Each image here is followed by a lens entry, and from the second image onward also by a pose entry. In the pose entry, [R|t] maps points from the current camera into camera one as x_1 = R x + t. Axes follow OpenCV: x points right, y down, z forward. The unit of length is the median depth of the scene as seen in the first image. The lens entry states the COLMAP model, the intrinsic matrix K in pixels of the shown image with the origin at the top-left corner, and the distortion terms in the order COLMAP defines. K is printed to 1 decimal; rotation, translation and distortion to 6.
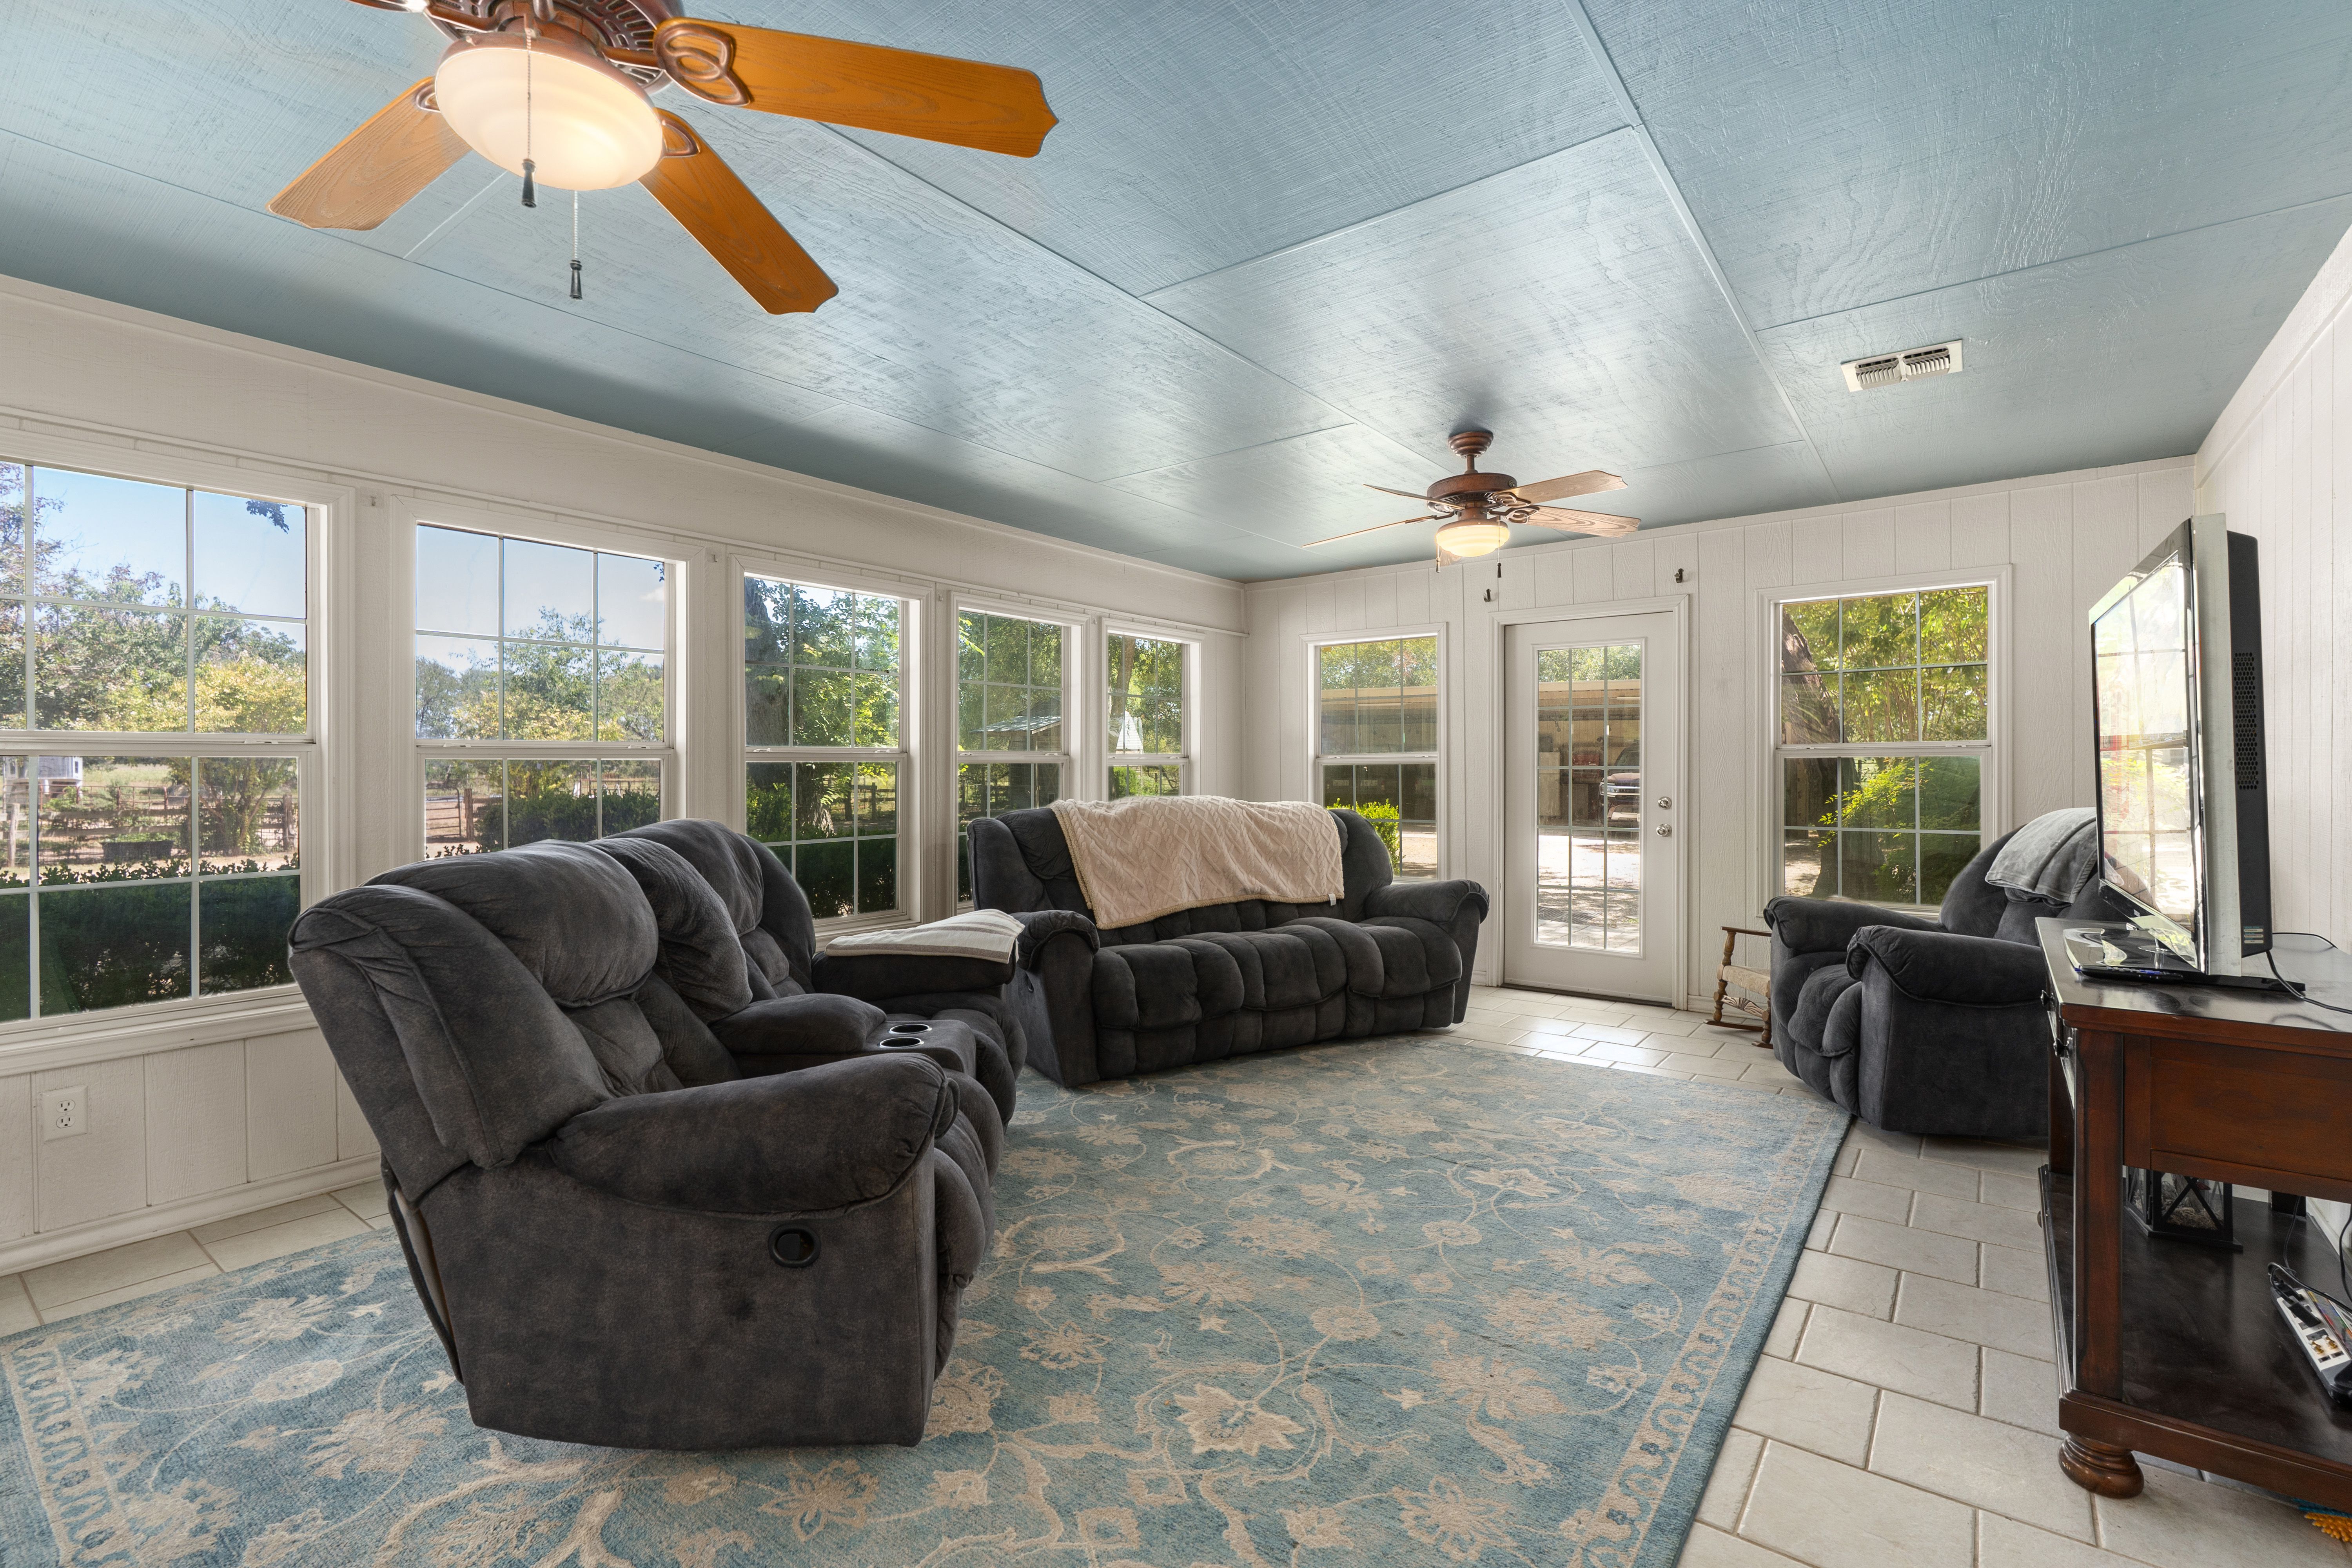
lens RADIAL K [[1076.0, 0, 1172.9], [0, 1076.0, 786.5], [0, 0, 1]] dist [-0.000725, 0.000584]
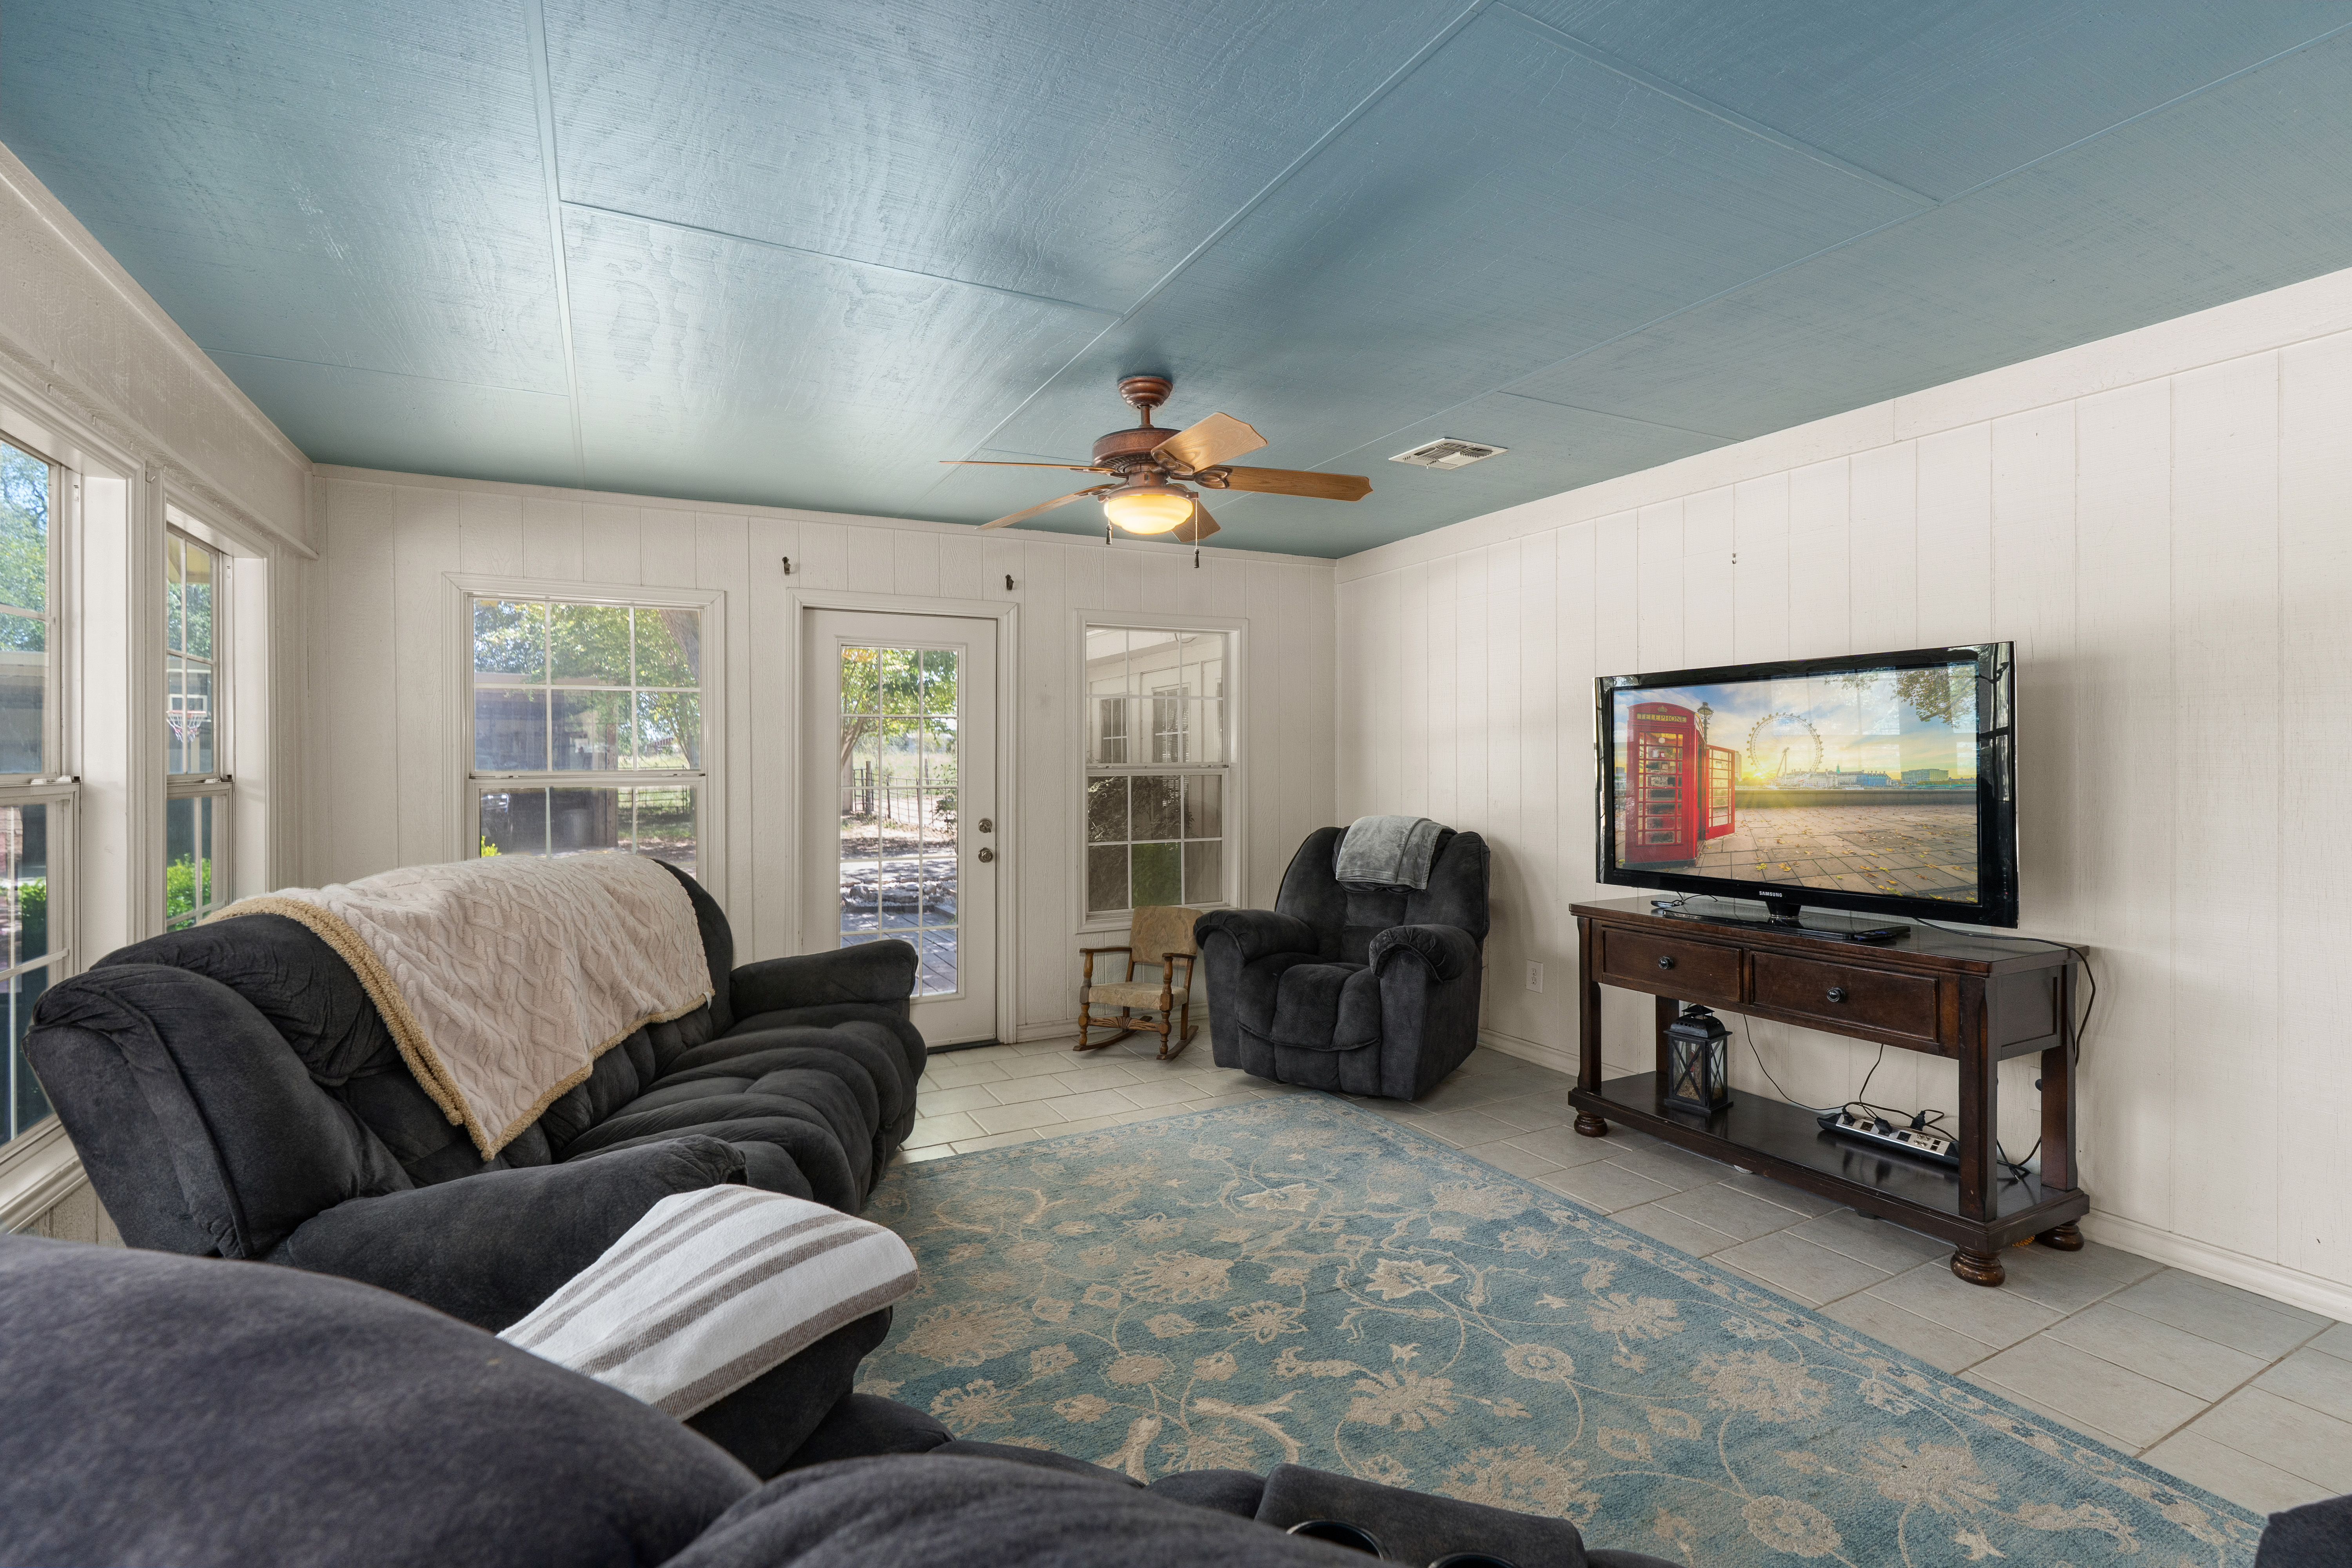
lens RADIAL K [[1076.0, 0, 1175.7], [0, 1076.0, 783.8], [0, 0, 1]] dist [-0.000725, 0.000584]
pose [[0.407409, -0.014865, 0.913125, -0.520527], [0.017671, 0.999809, 0.008392, -0.040300], [-0.913075, 0.012717, 0.407593, 0.771319]]
